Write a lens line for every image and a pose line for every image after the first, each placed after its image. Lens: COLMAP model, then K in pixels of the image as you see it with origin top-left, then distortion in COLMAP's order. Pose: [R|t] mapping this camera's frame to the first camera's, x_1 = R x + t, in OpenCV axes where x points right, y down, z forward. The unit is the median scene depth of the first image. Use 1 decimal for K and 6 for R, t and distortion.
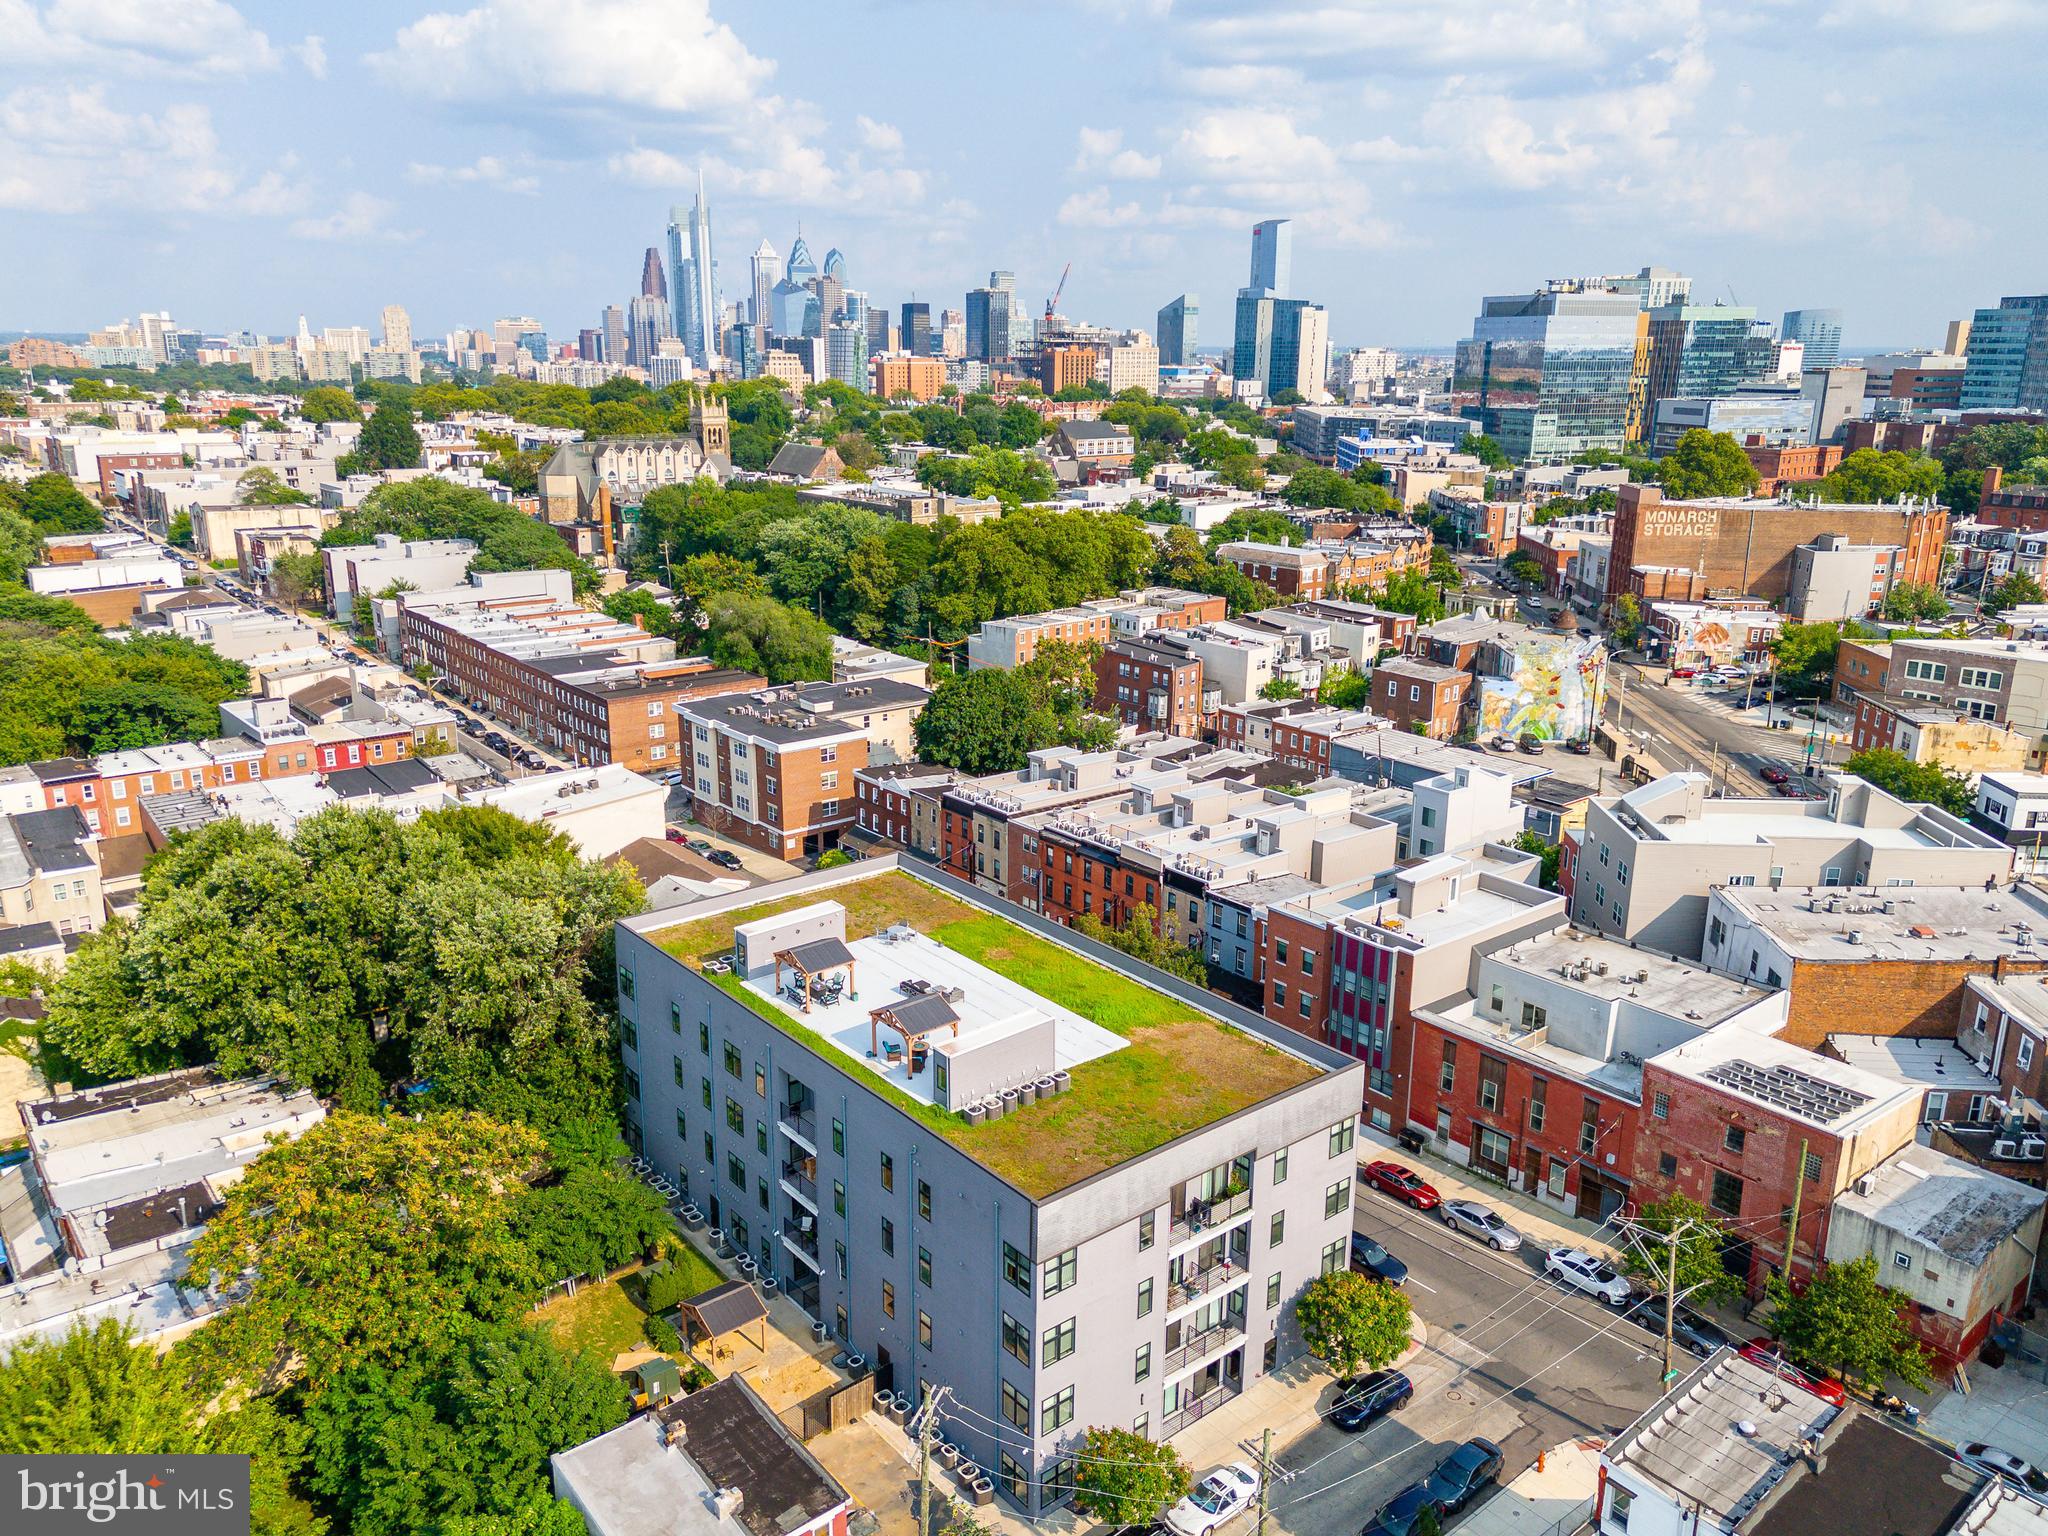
lens RADIAL K [[1489.5, 0, 1016.9], [0, 1489.5, 764.2], [0, 0, 1]] dist [0.130205, -0.213287]
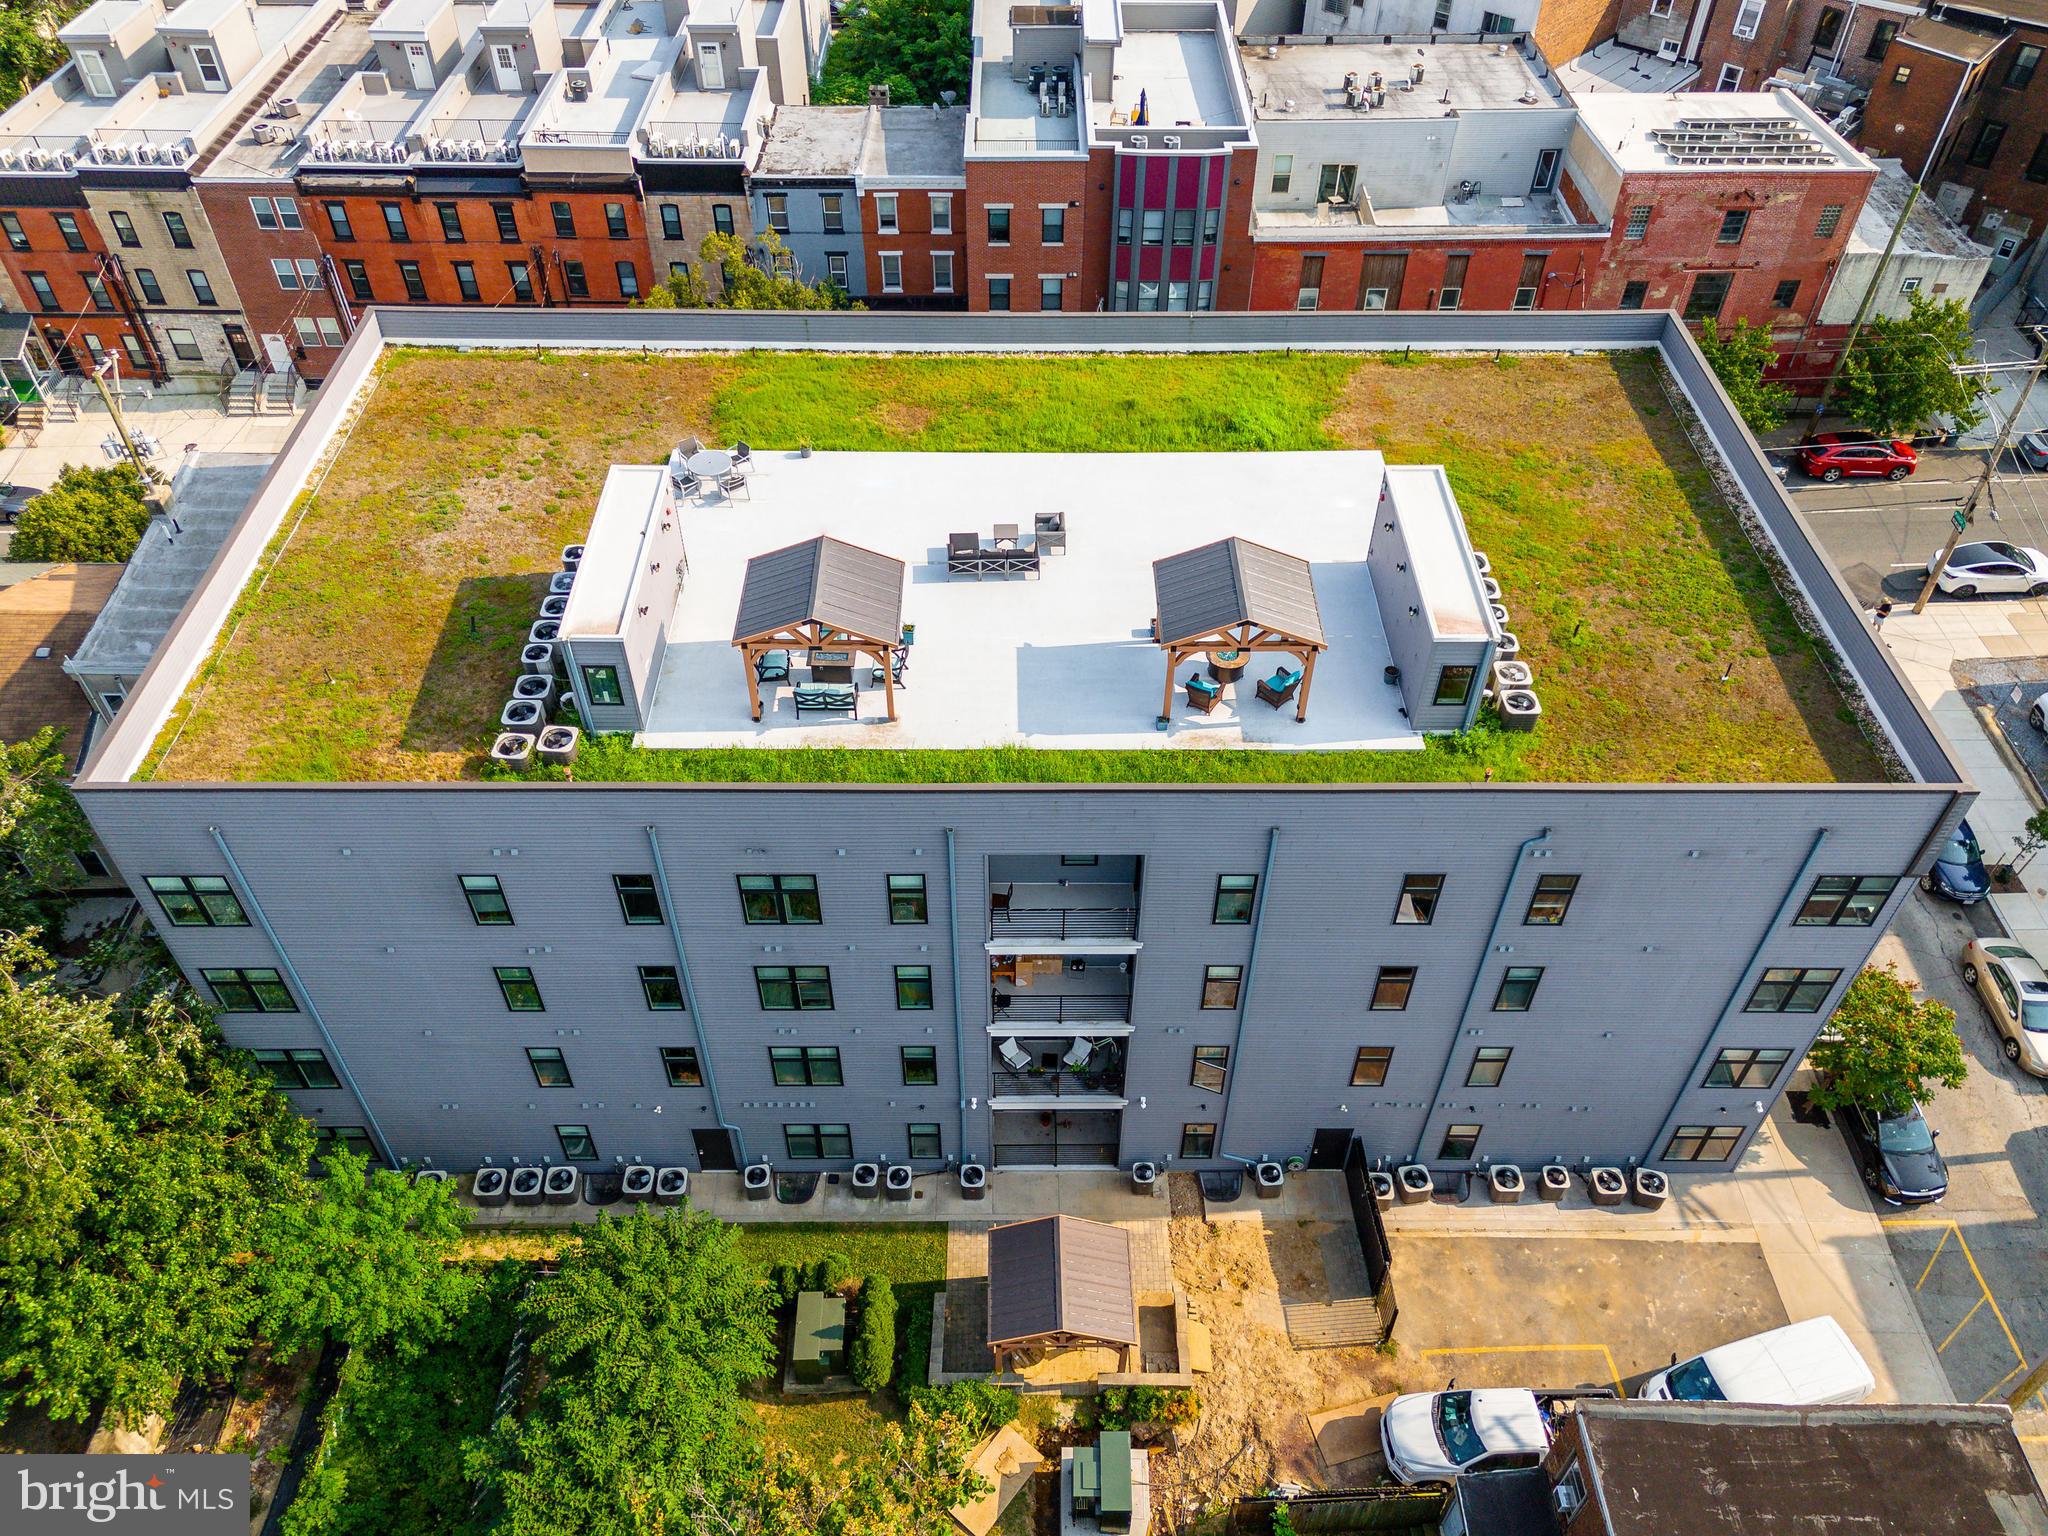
lens RADIAL K [[1503.3, 0, 1021.1], [0, 1503.3, 761.3], [0, 0, 1]] dist [0.066607, -0.047428]
pose [[0.625505, -0.551848, 0.551550, -0.304124], [0.208999, 0.799592, 0.563002, -0.051977], [-0.751707, -0.236887, 0.615485, 0.587121]]
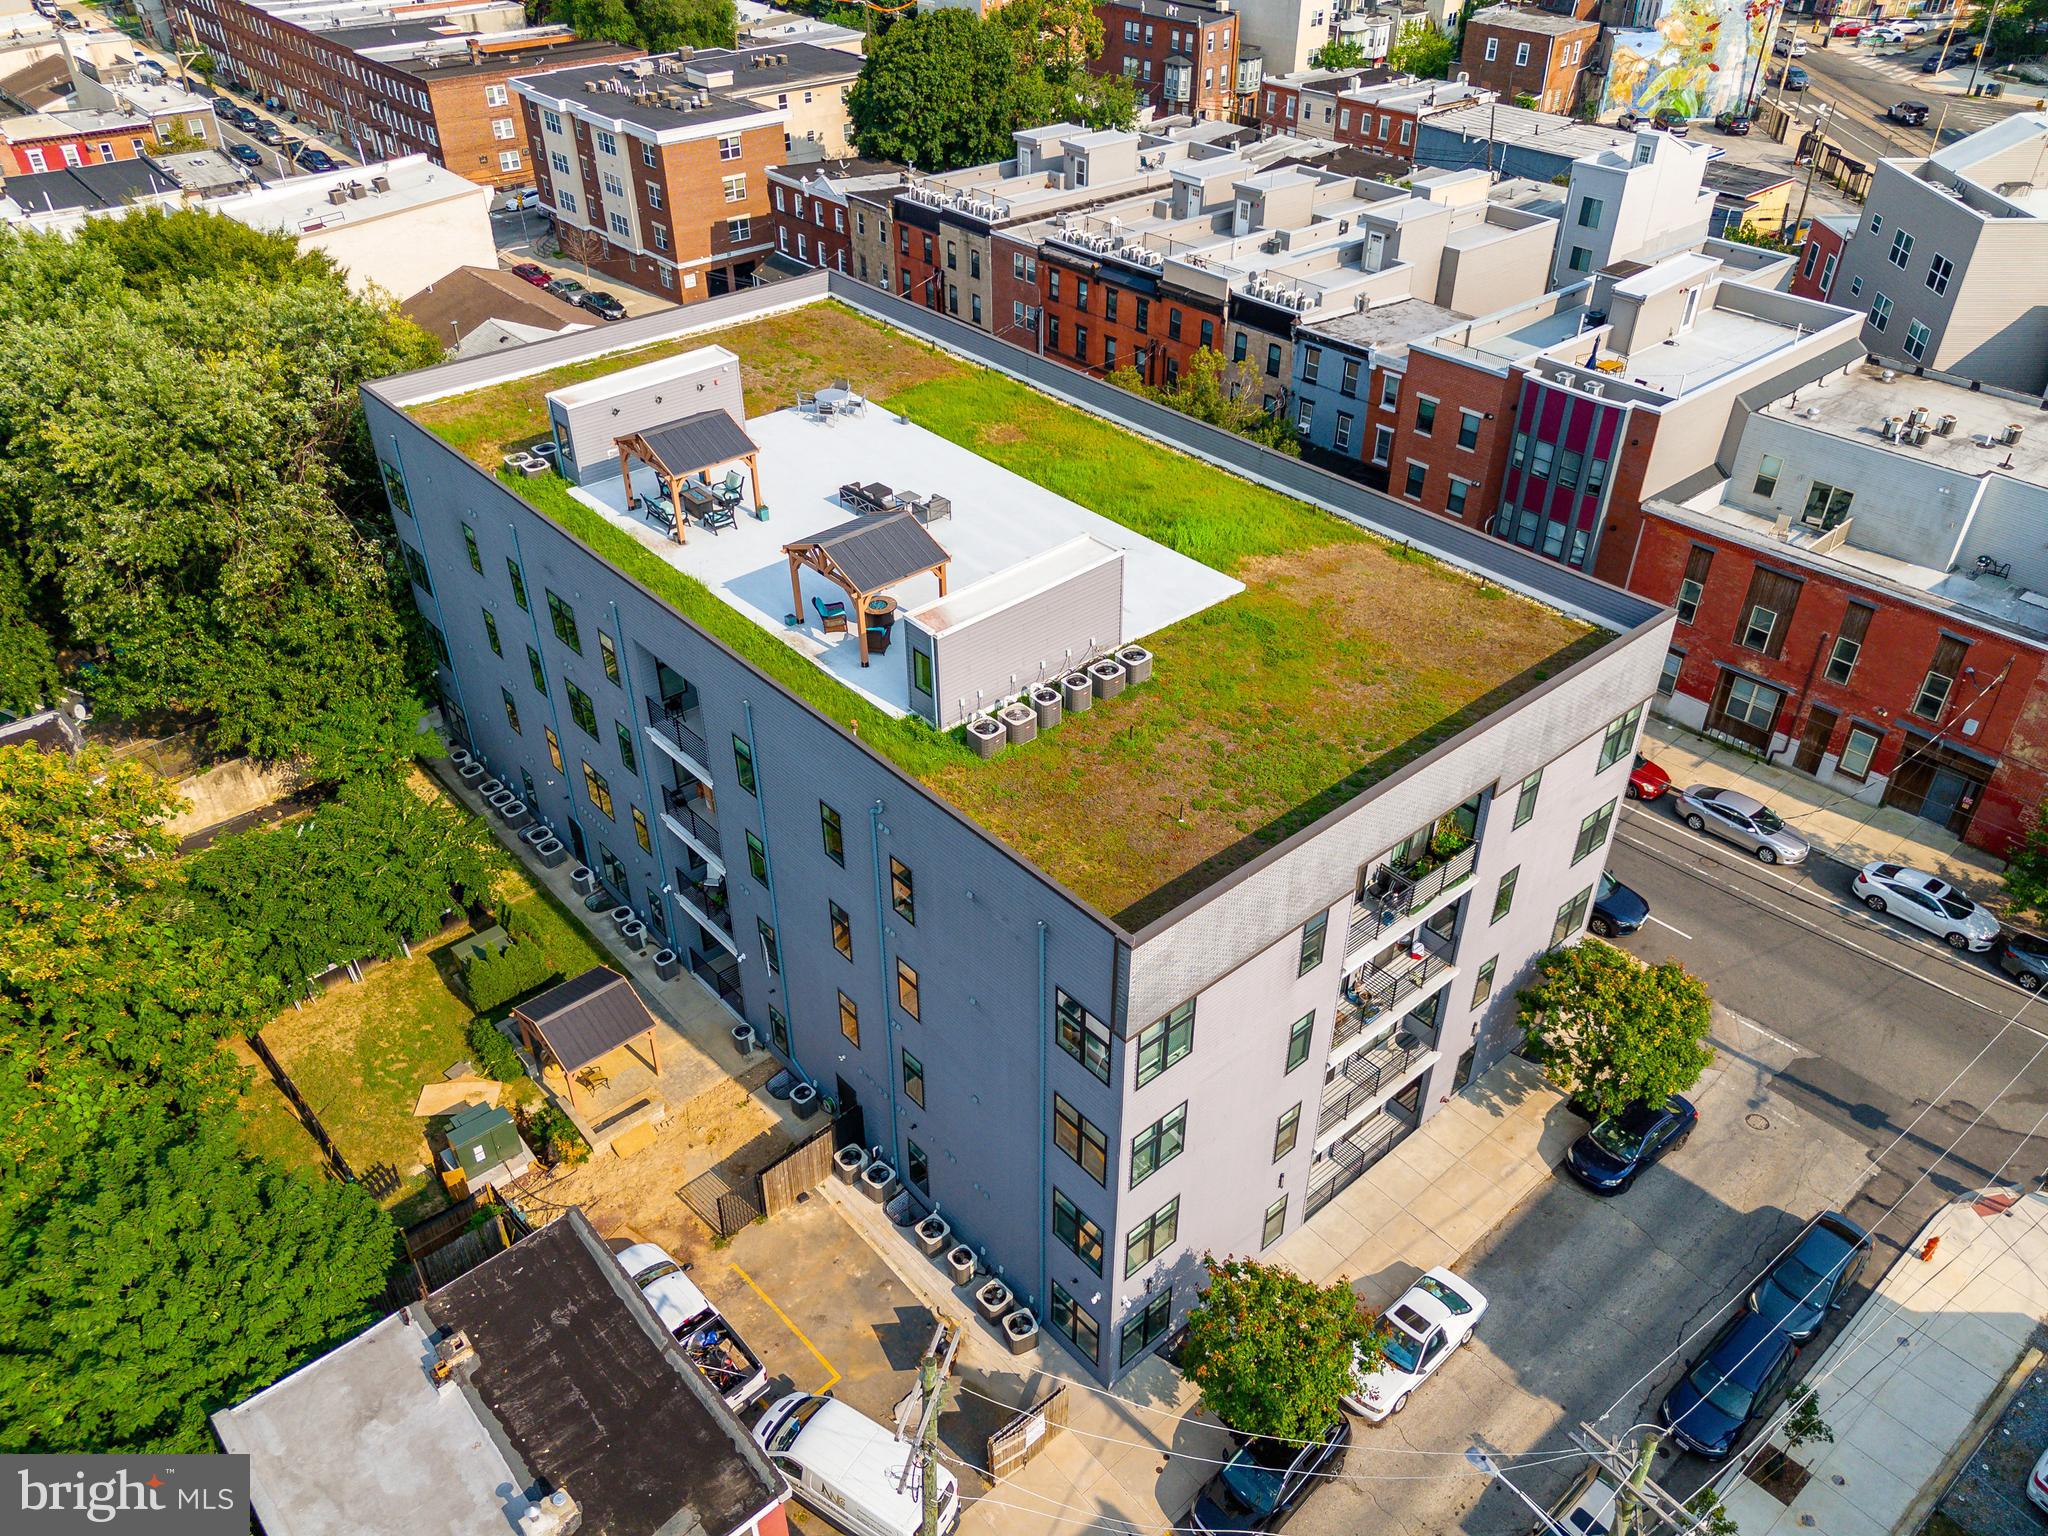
lens RADIAL K [[1503.3, 0, 1021.1], [0, 1503.3, 761.3], [0, 0, 1]] dist [0.066607, -0.047428]
pose [[0.999348, -0.028063, 0.022696, -0.020410], [0.018731, 0.940777, 0.338507, 0.042121], [-0.030852, -0.337861, 0.940690, 0.351746]]
